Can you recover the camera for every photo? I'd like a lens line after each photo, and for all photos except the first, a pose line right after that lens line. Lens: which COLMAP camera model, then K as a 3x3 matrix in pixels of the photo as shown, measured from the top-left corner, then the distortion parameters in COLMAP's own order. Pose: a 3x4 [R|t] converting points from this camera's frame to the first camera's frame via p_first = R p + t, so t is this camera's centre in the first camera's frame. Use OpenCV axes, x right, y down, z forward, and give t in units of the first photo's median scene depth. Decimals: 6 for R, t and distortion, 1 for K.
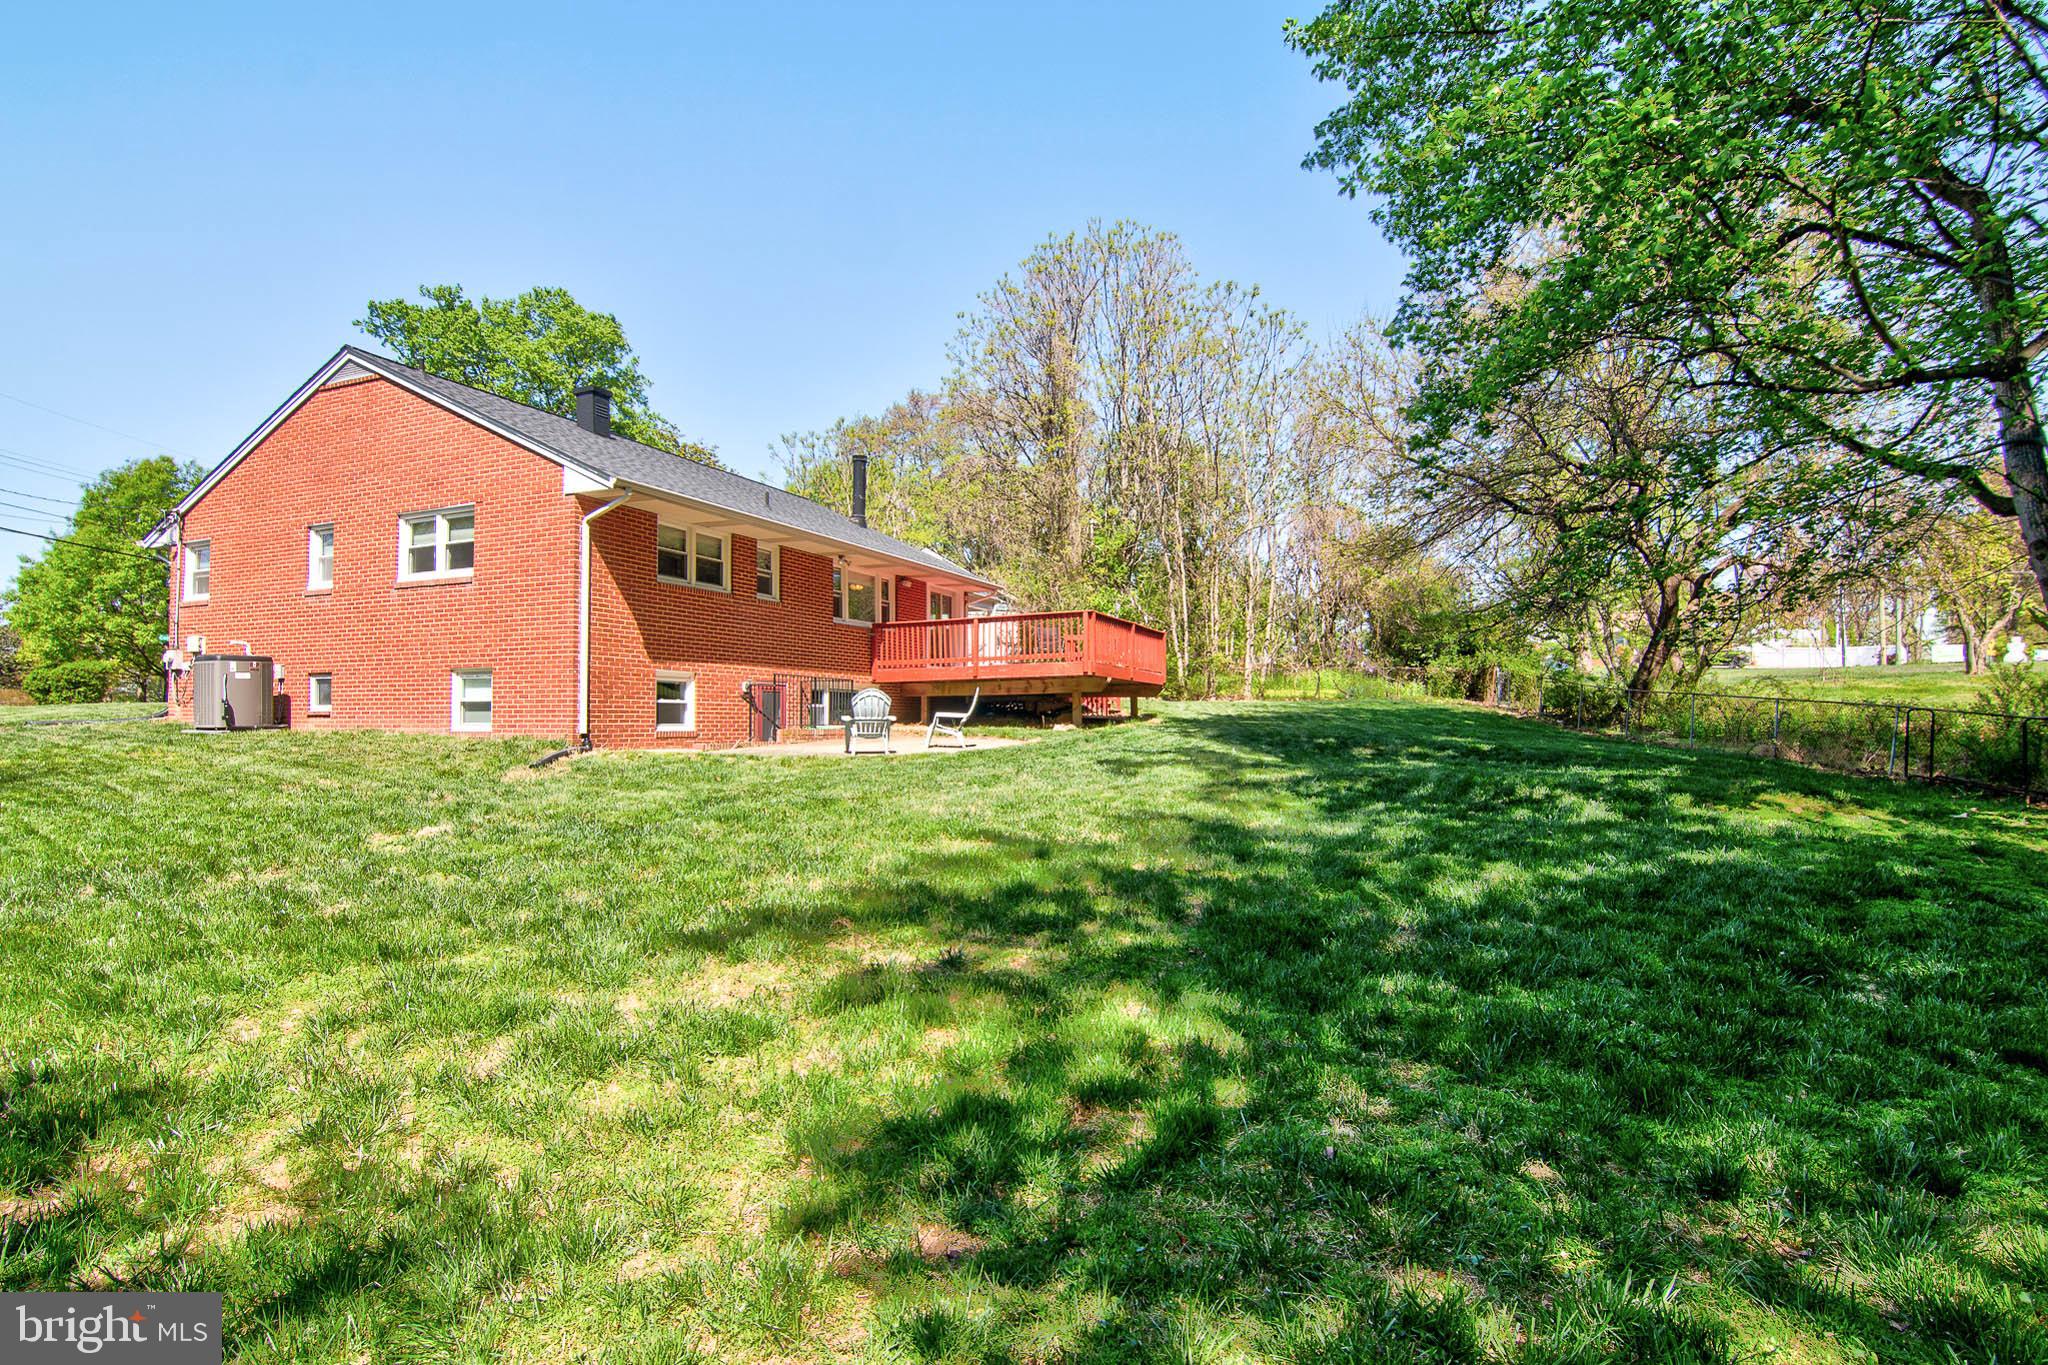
lens RADIAL K [[1026.3, 0, 1024.9], [0, 1026.3, 692.5], [0, 0, 1]] dist [0.002659, 0.000598]
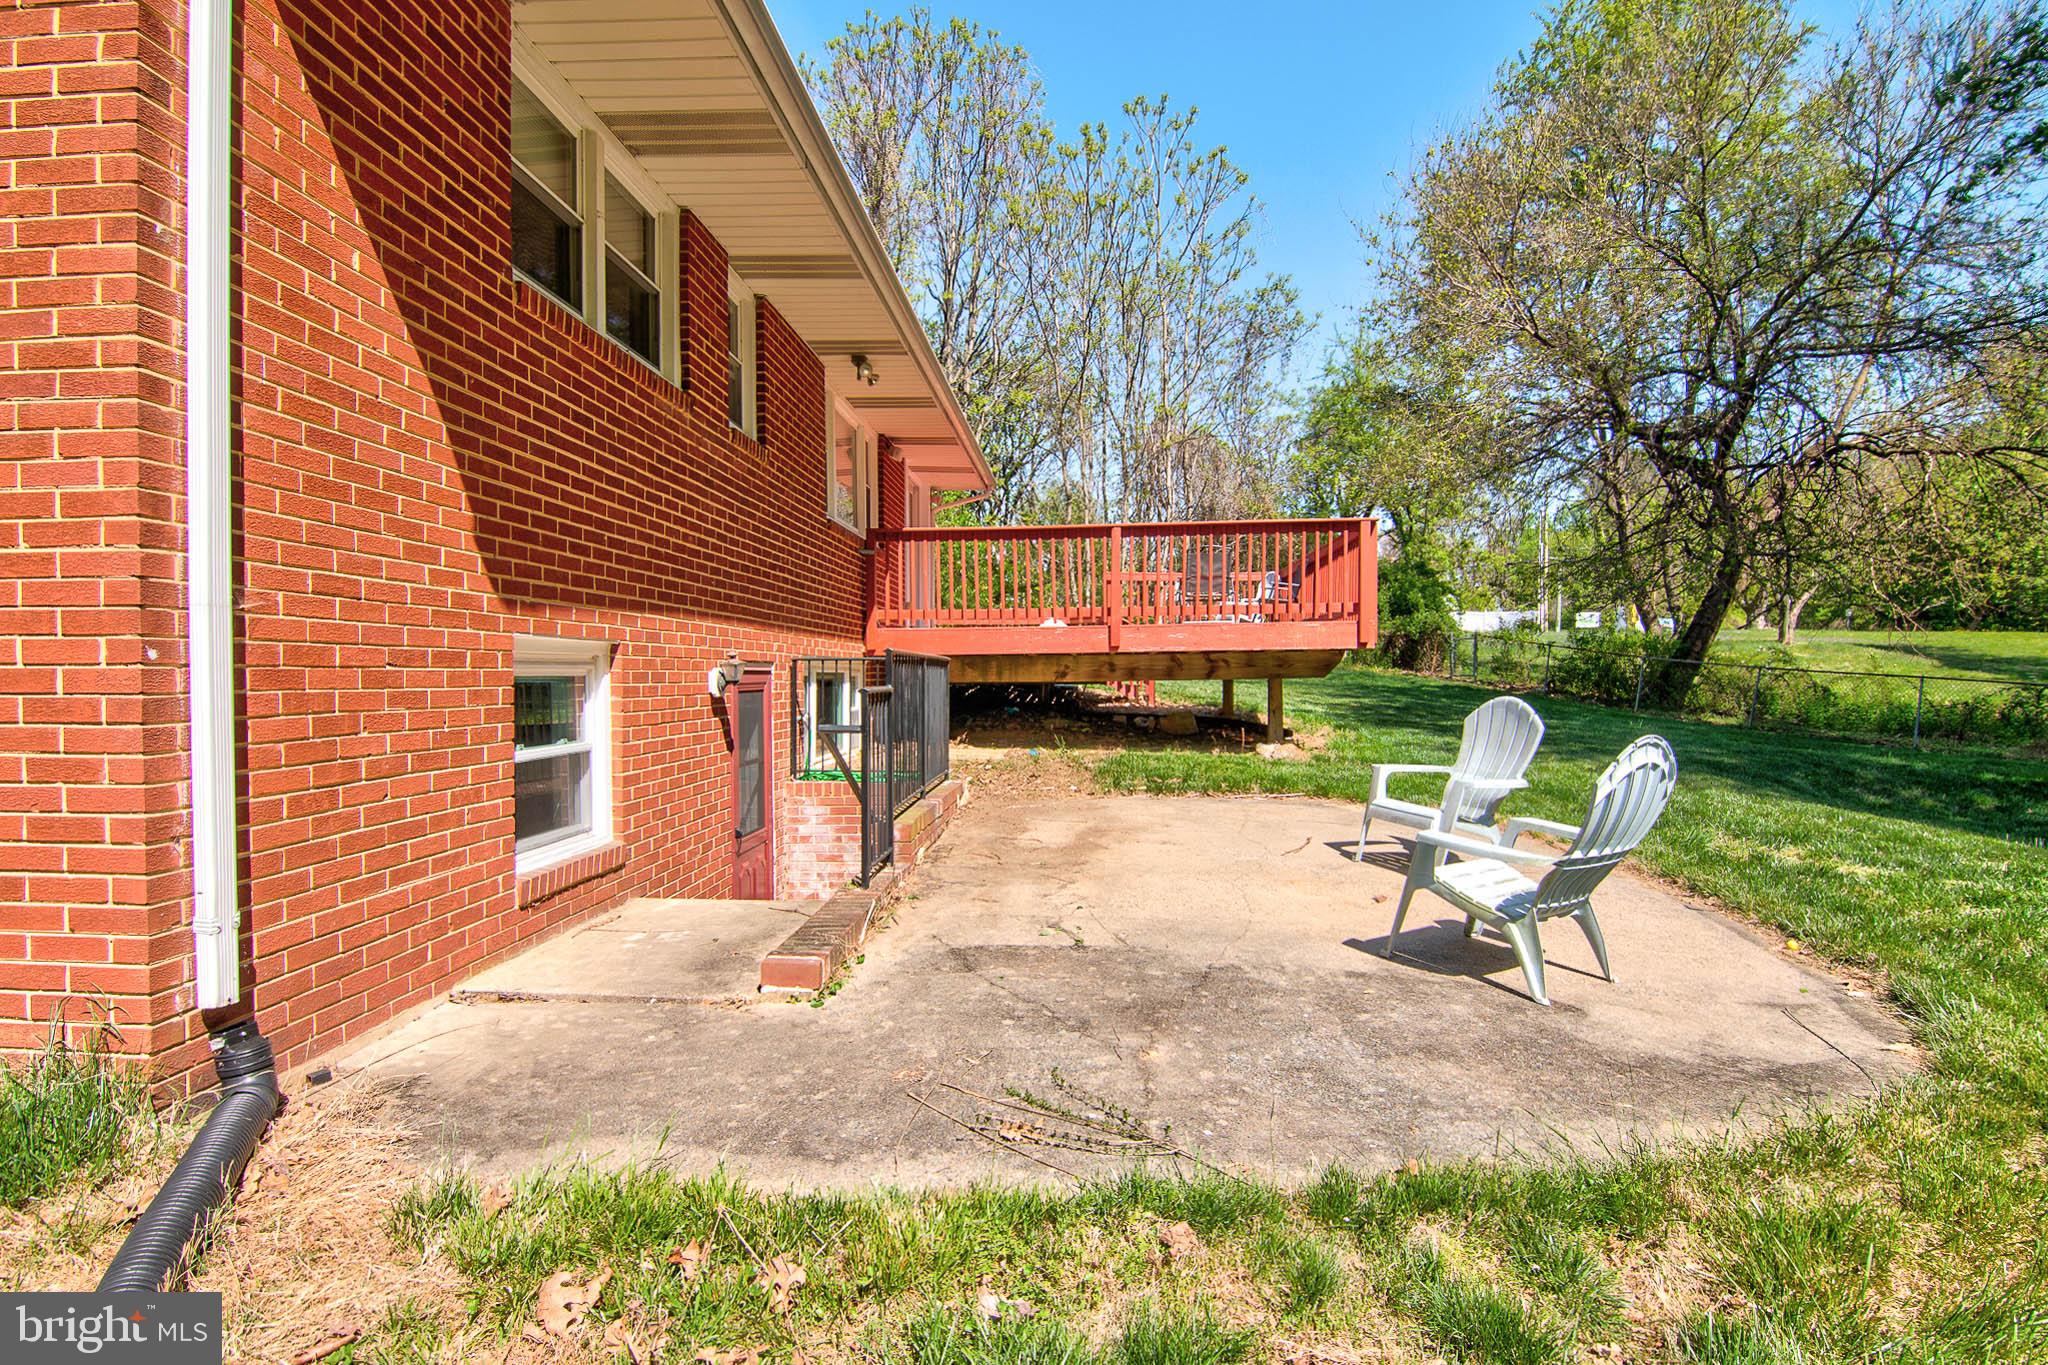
lens RADIAL K [[1026.3, 0, 1024.9], [0, 1026.3, 692.5], [0, 0, 1]] dist [0.002659, 0.000598]
pose [[0.933949, -0.004724, 0.357376, -0.315473], [-0.012349, 0.998889, 0.045479, -0.020455], [-0.357194, -0.046888, 0.932853, 0.684175]]
